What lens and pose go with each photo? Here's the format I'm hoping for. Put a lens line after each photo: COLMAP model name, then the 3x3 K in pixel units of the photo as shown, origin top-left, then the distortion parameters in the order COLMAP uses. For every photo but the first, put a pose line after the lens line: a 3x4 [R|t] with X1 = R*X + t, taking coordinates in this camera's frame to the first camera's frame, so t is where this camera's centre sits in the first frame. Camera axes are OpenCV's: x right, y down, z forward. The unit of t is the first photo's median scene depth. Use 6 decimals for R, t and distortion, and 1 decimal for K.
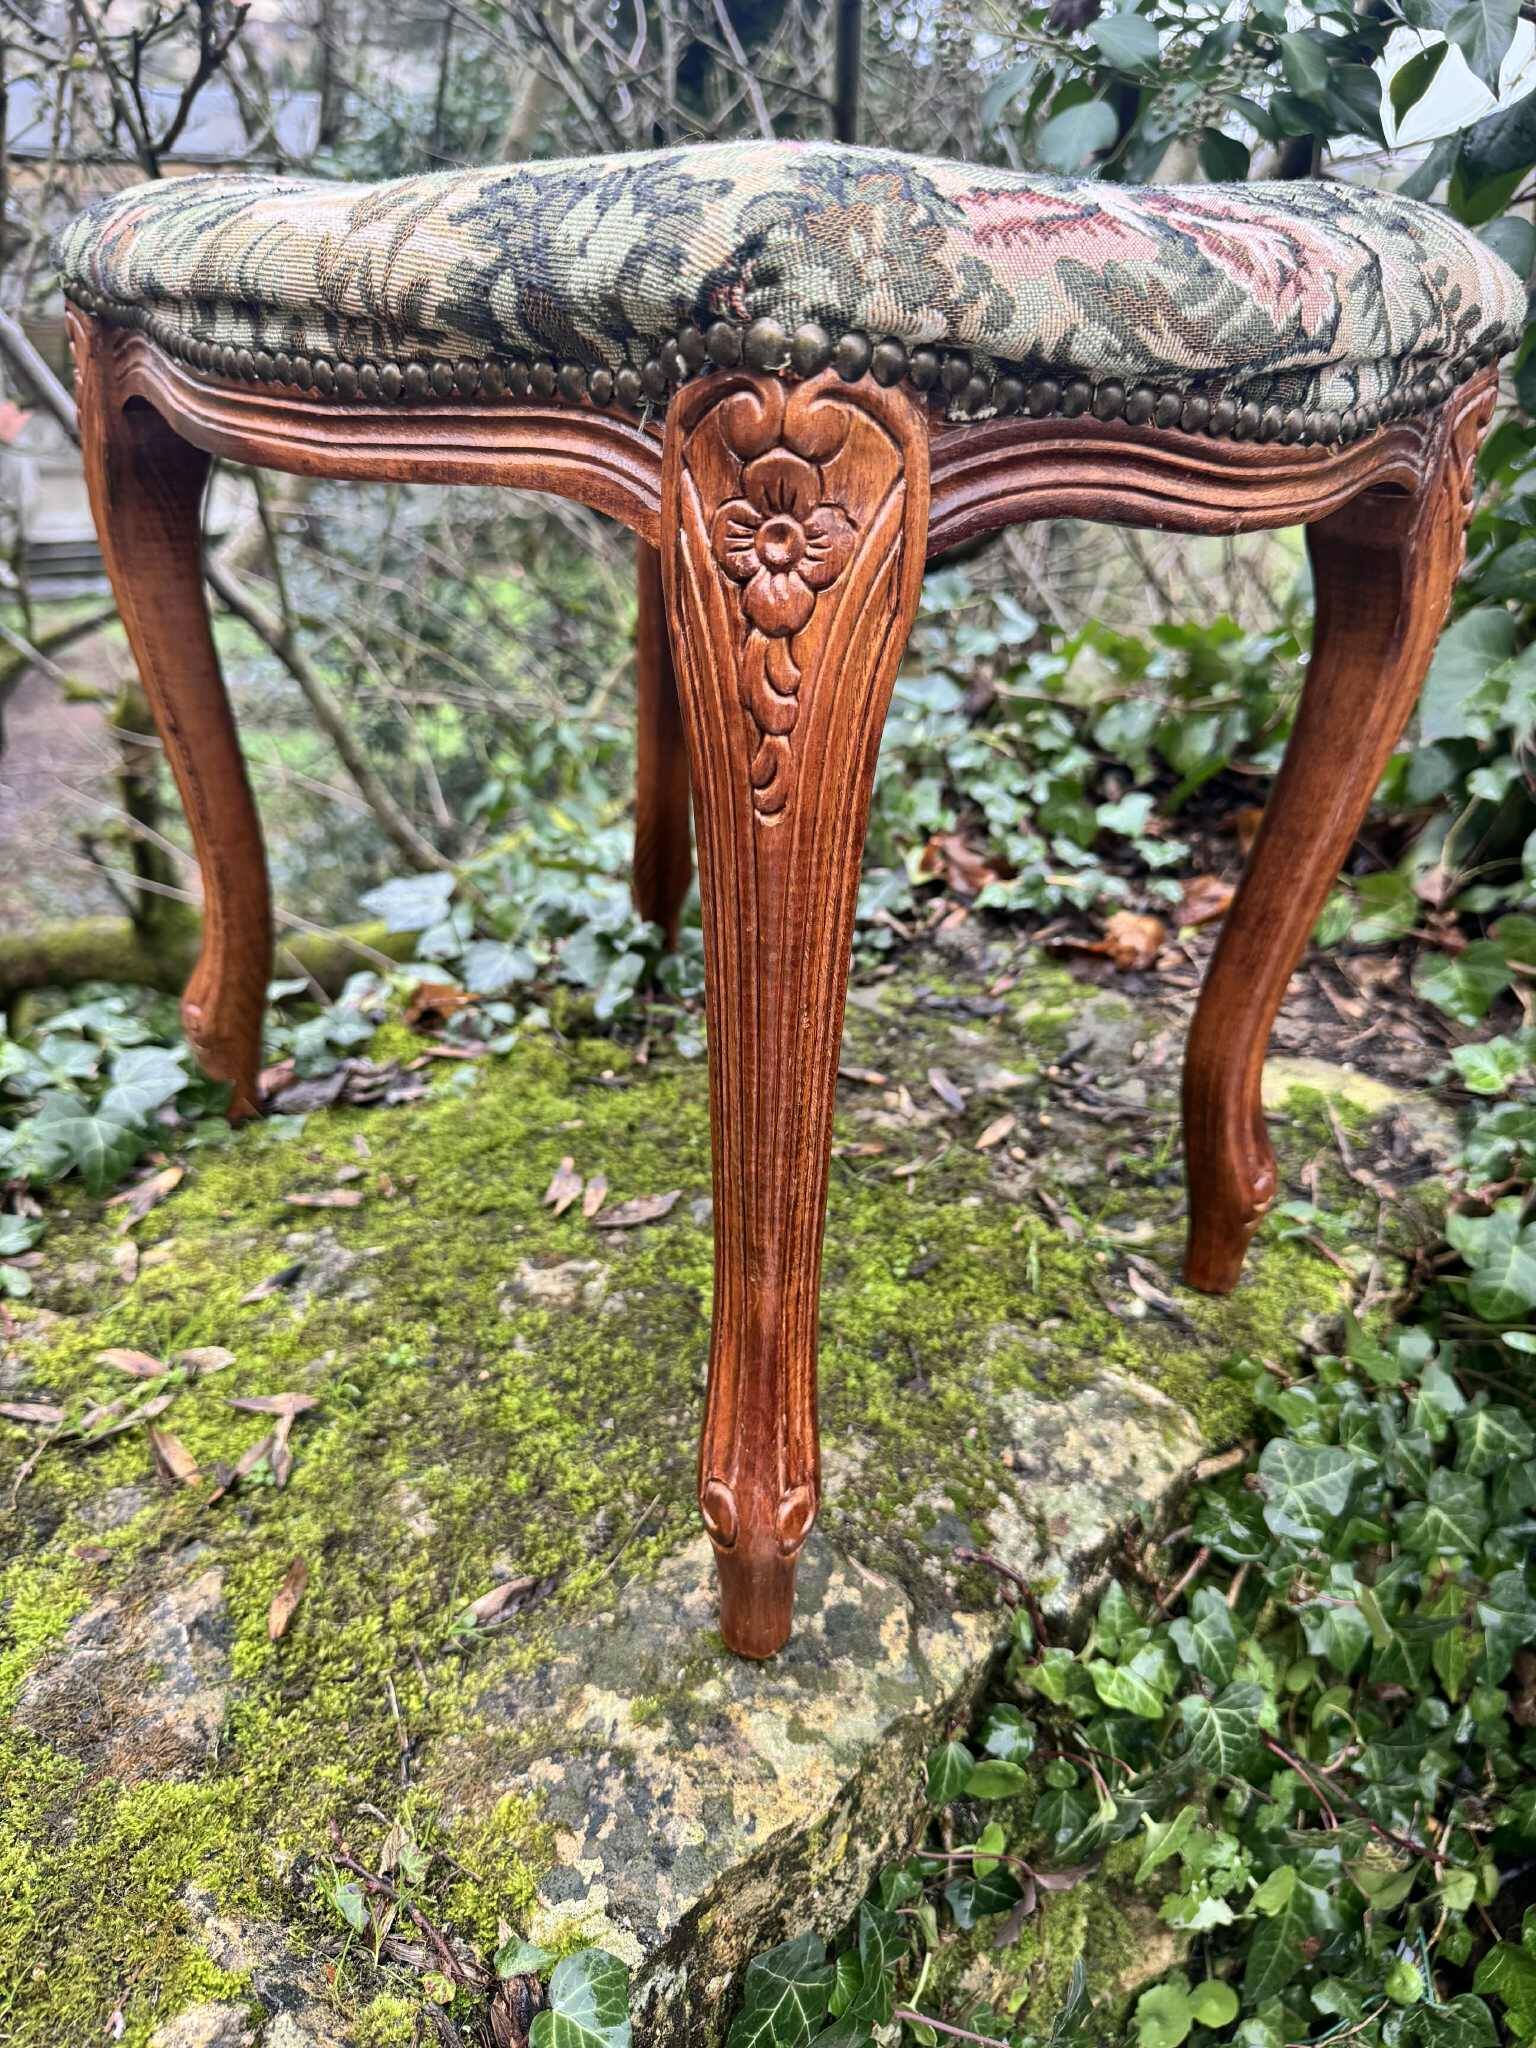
lens RADIAL K [[1490.3, 0, 772.8], [0, 1490.3, 1032.7], [0, 0, 1]] dist [-0.017570, -0.003244]
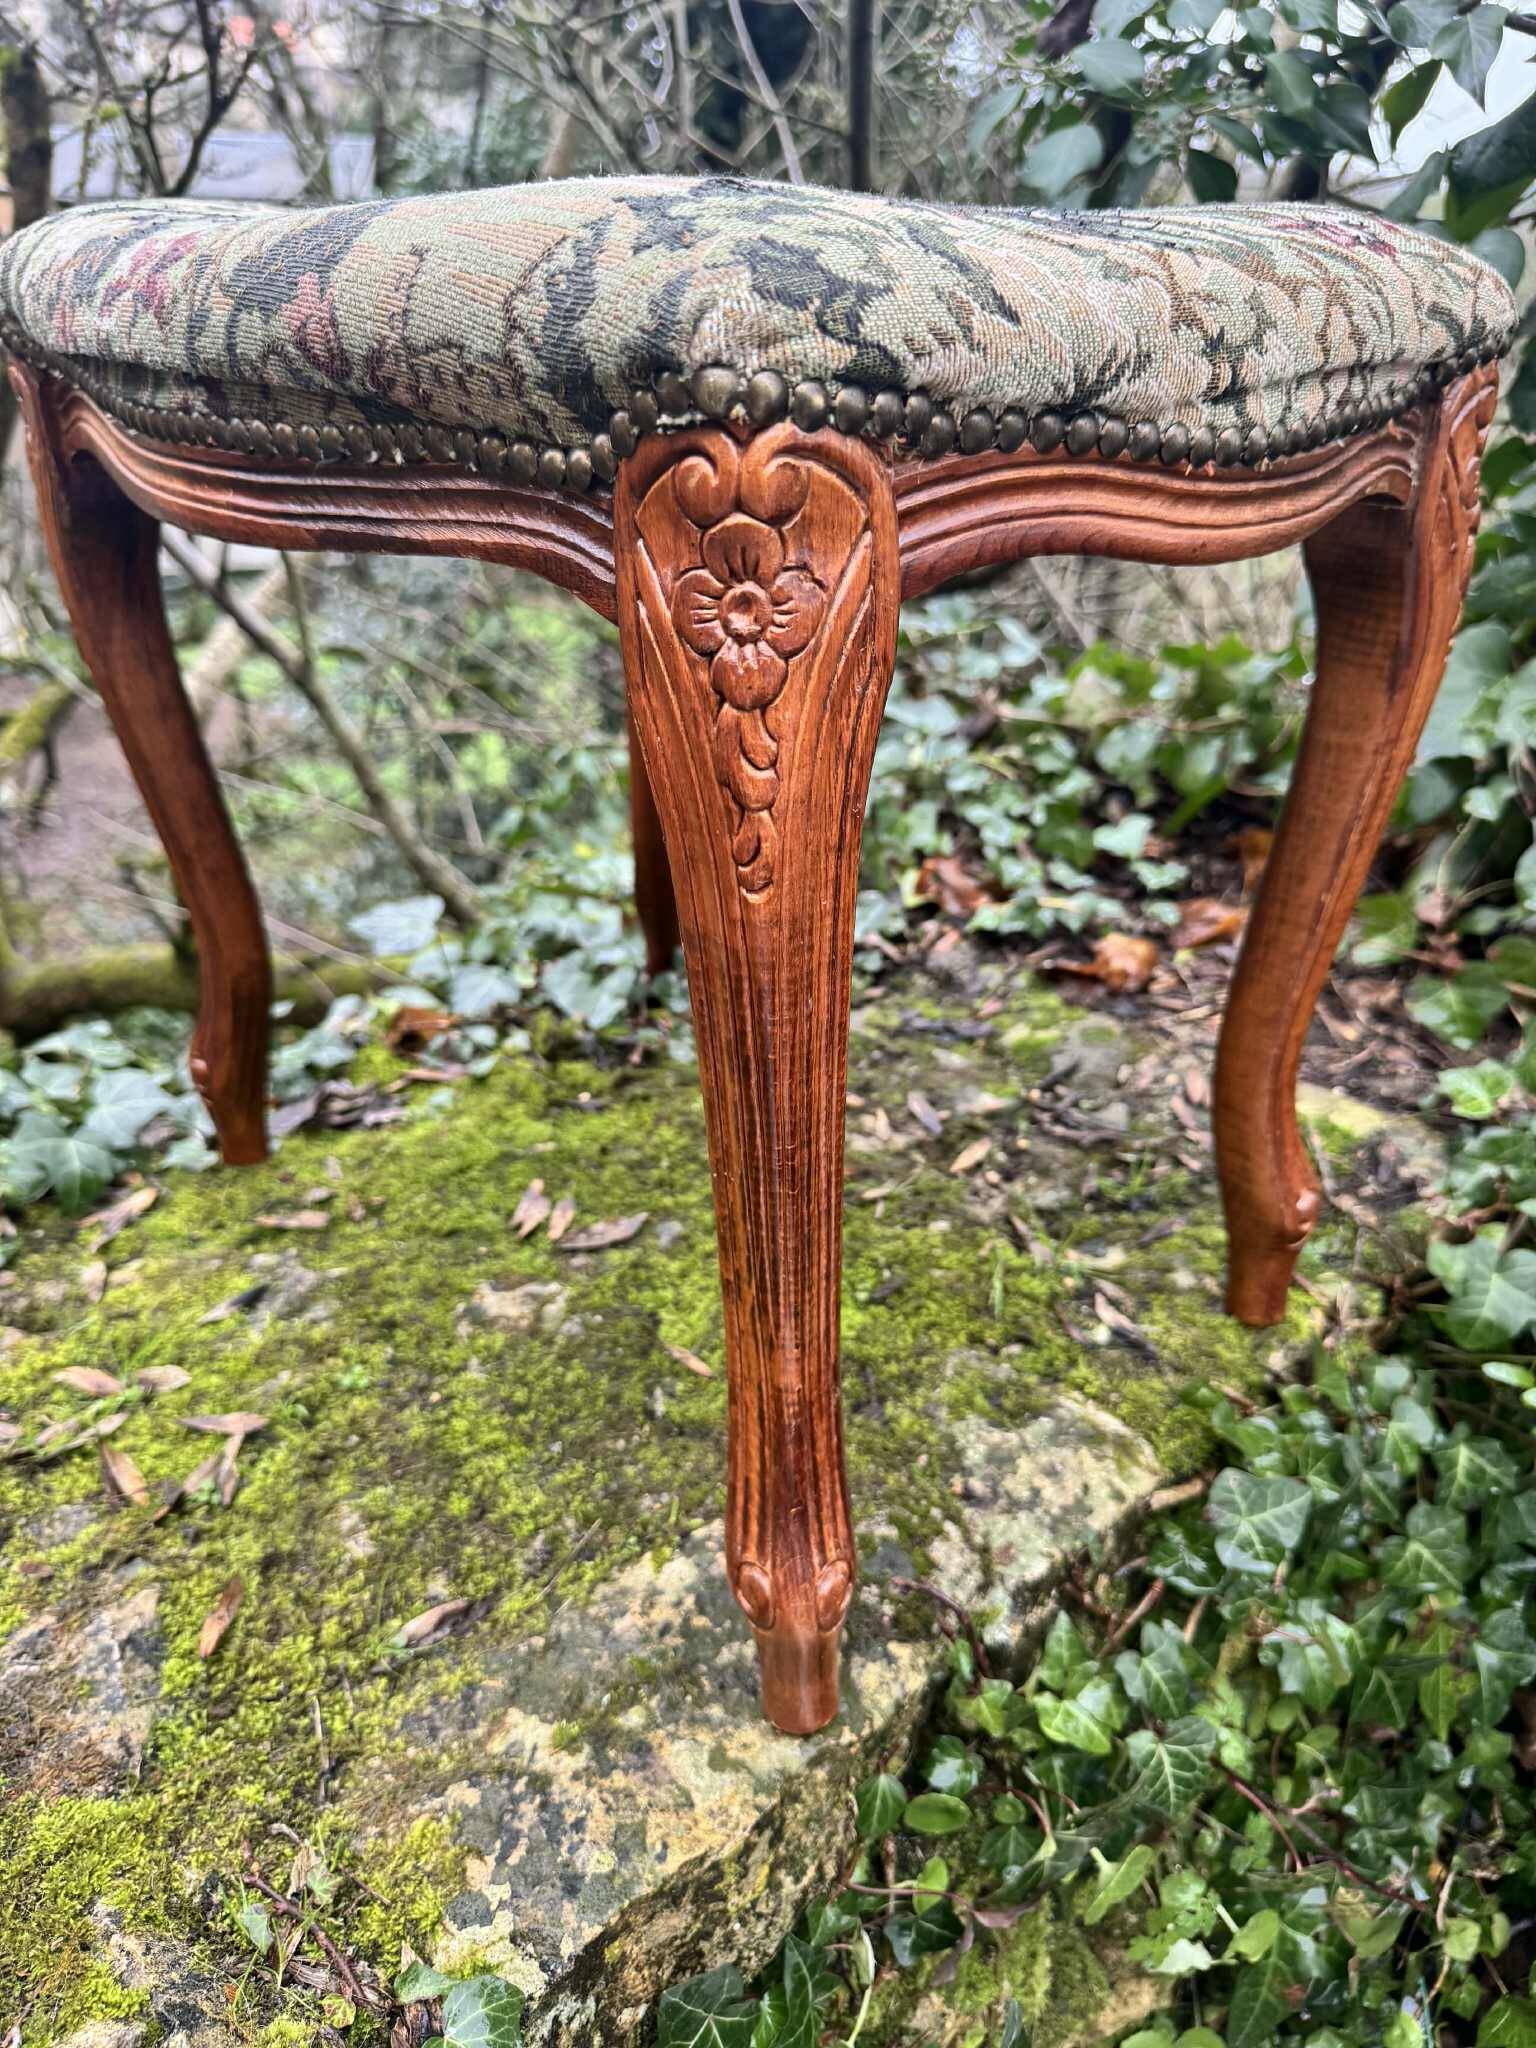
lens RADIAL K [[1497.1, 0, 768.2], [0, 1497.1, 1029.8], [0, 0, 1]] dist [-0.024041, 0.002281]
pose [[0.999323, -0.000402, -0.036795, 0.059332], [-0.000330, 0.999802, -0.019887, 0.003124], [0.036796, 0.019886, 0.999125, 0.001060]]
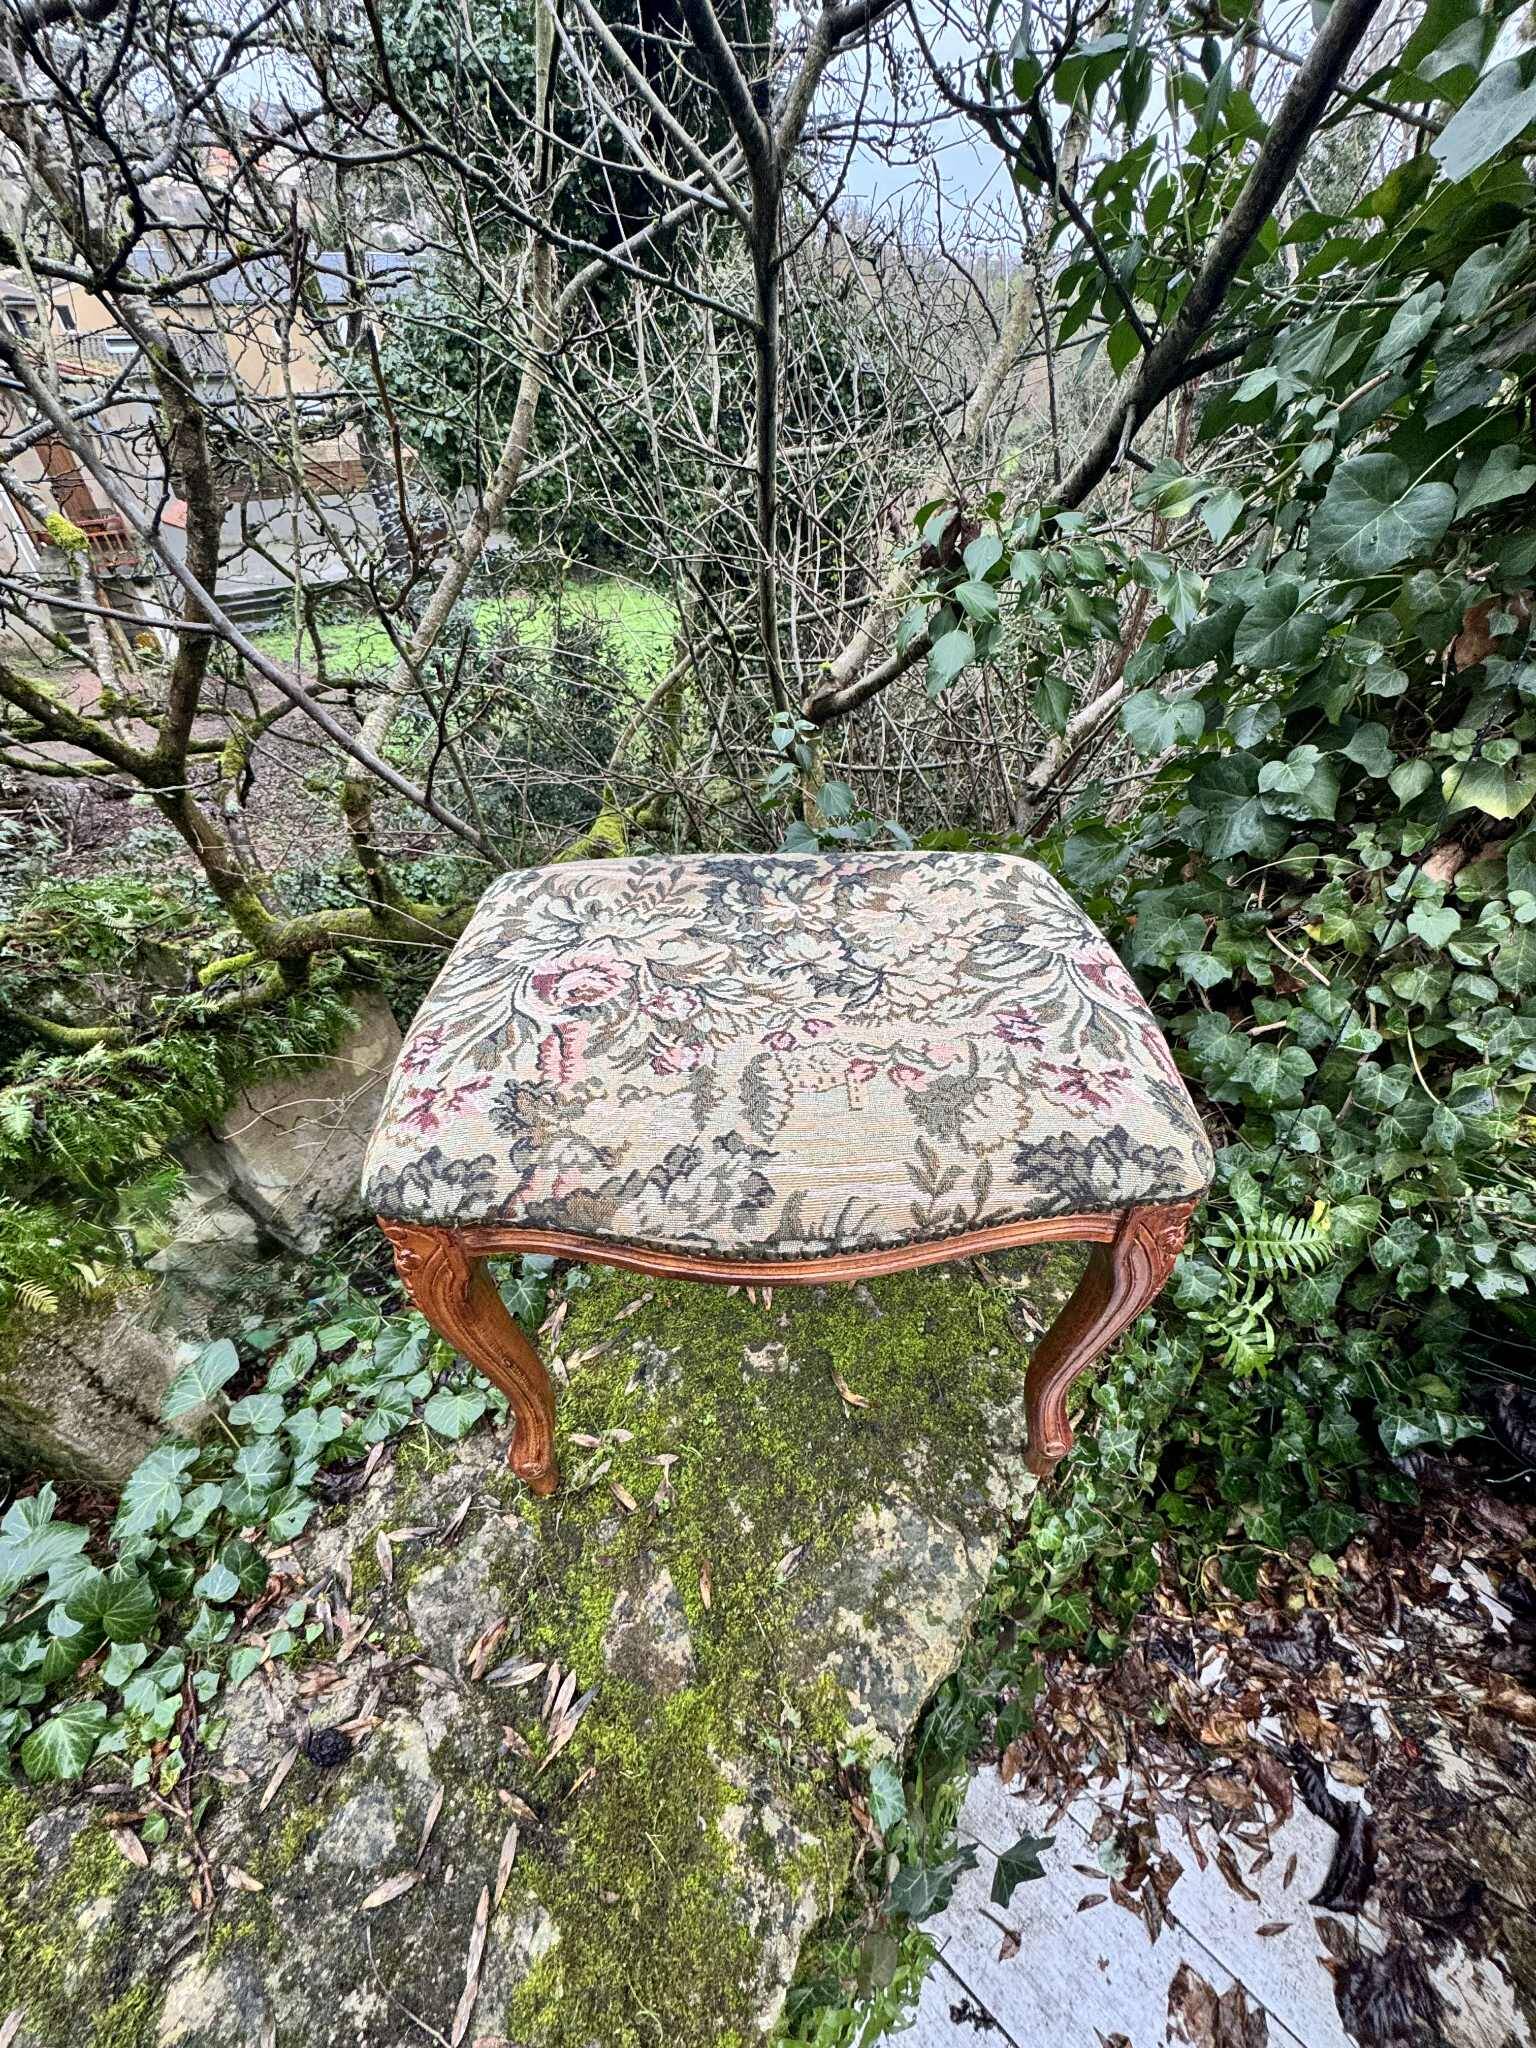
lens RADIAL K [[819.3, 0, 769.9], [0, 819.3, 1024.2], [0, 0, 1]] dist [-0.002651, 0.000167]
pose [[0.993268, -0.101352, 0.056088, -0.151962], [0.087282, 0.973177, 0.212857, -0.534784], [-0.076156, -0.206528, 0.975472, -0.052905]]
